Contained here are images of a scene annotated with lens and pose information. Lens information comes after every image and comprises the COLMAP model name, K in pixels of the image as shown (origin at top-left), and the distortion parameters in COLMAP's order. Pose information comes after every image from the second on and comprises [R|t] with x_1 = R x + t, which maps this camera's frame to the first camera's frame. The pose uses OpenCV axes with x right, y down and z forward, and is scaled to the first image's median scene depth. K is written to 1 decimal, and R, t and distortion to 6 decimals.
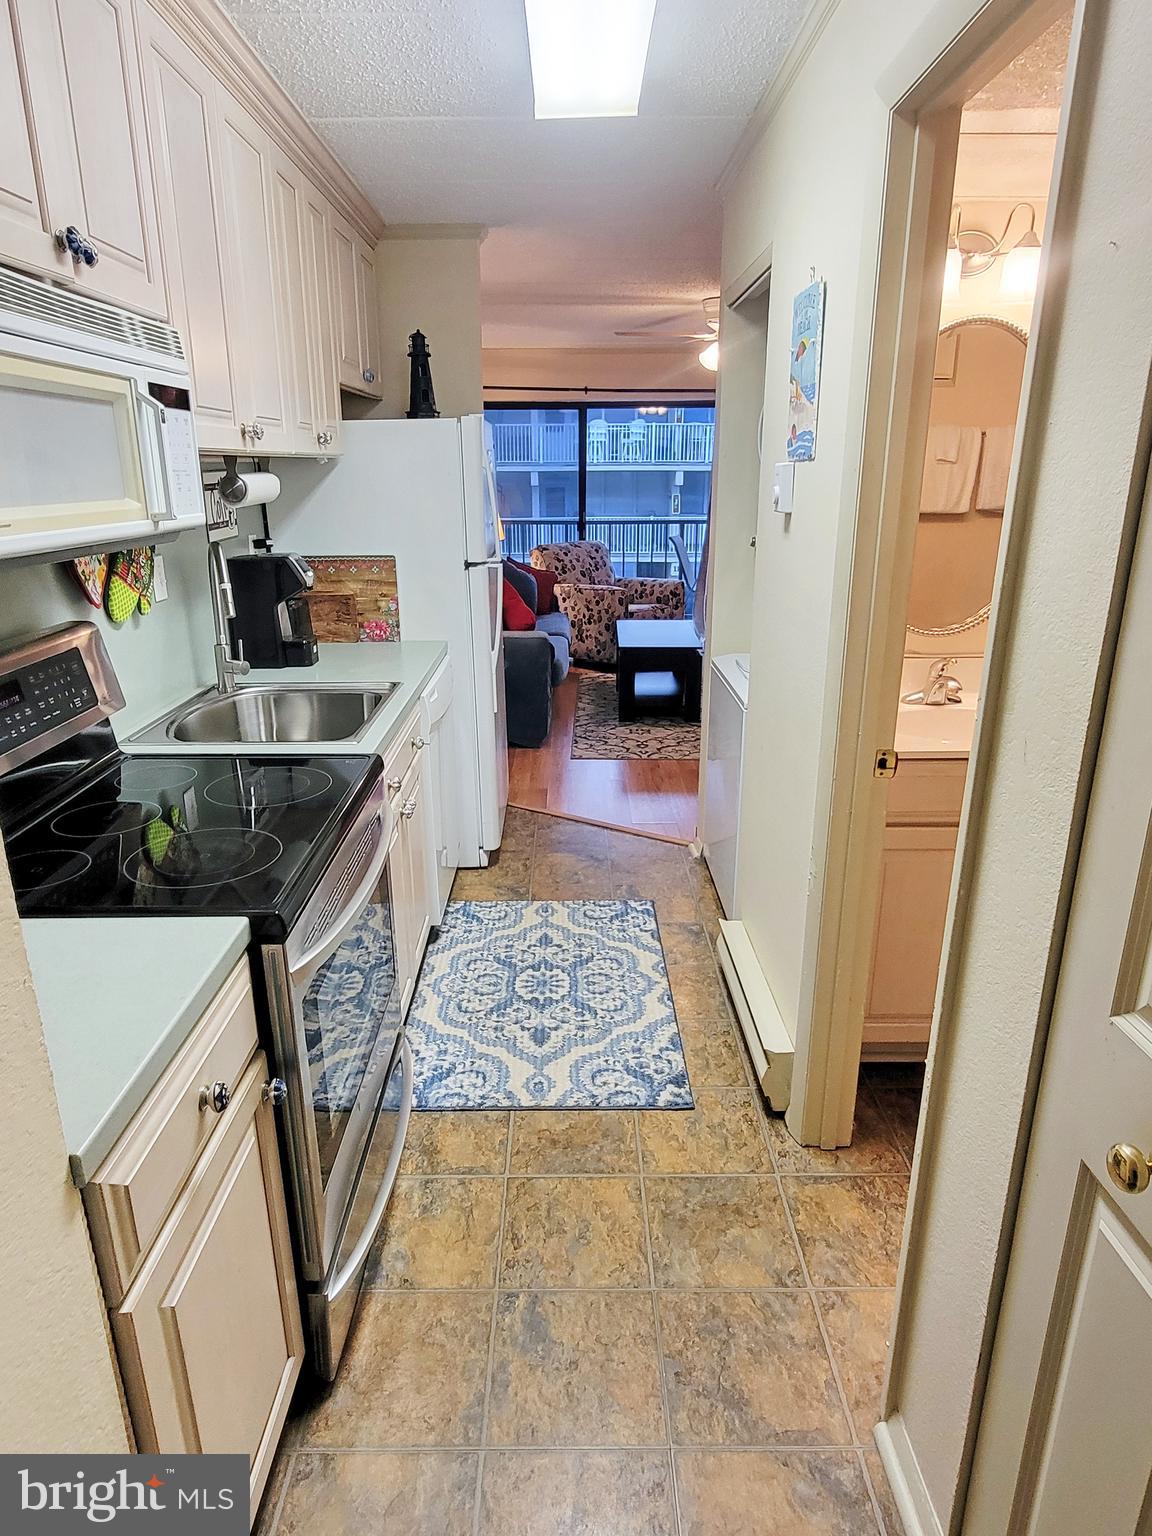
lens RADIAL K [[988.7, 0, 576.0], [0, 988.7, 768.0], [0, 0, 1]] dist [-0.009194, 0.002006]
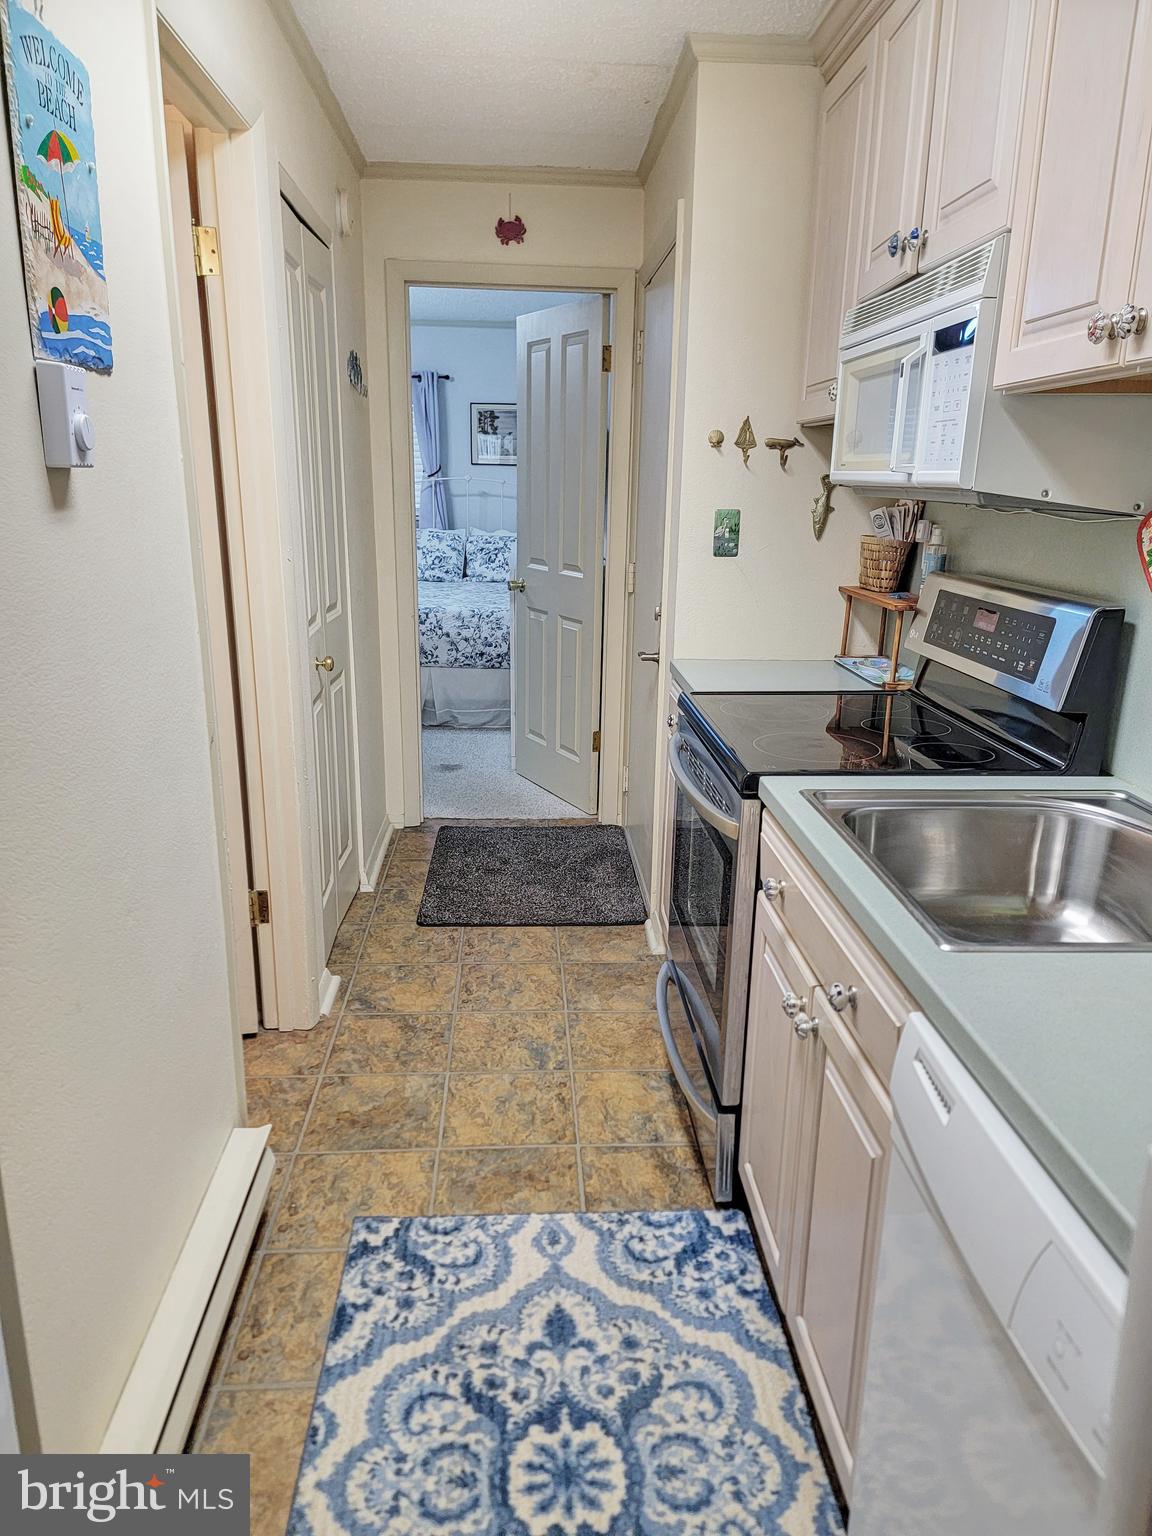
lens RADIAL K [[1033.5, 0, 576.0], [0, 1033.5, 768.0], [0, 0, 1]] dist [-0.000313, -0.000206]
pose [[-0.998779, 0.003275, -0.049283, -0.015649], [-0.023860, 0.841652, 0.539492, -0.370096], [0.043246, 0.540010, -0.840547, 1.353223]]
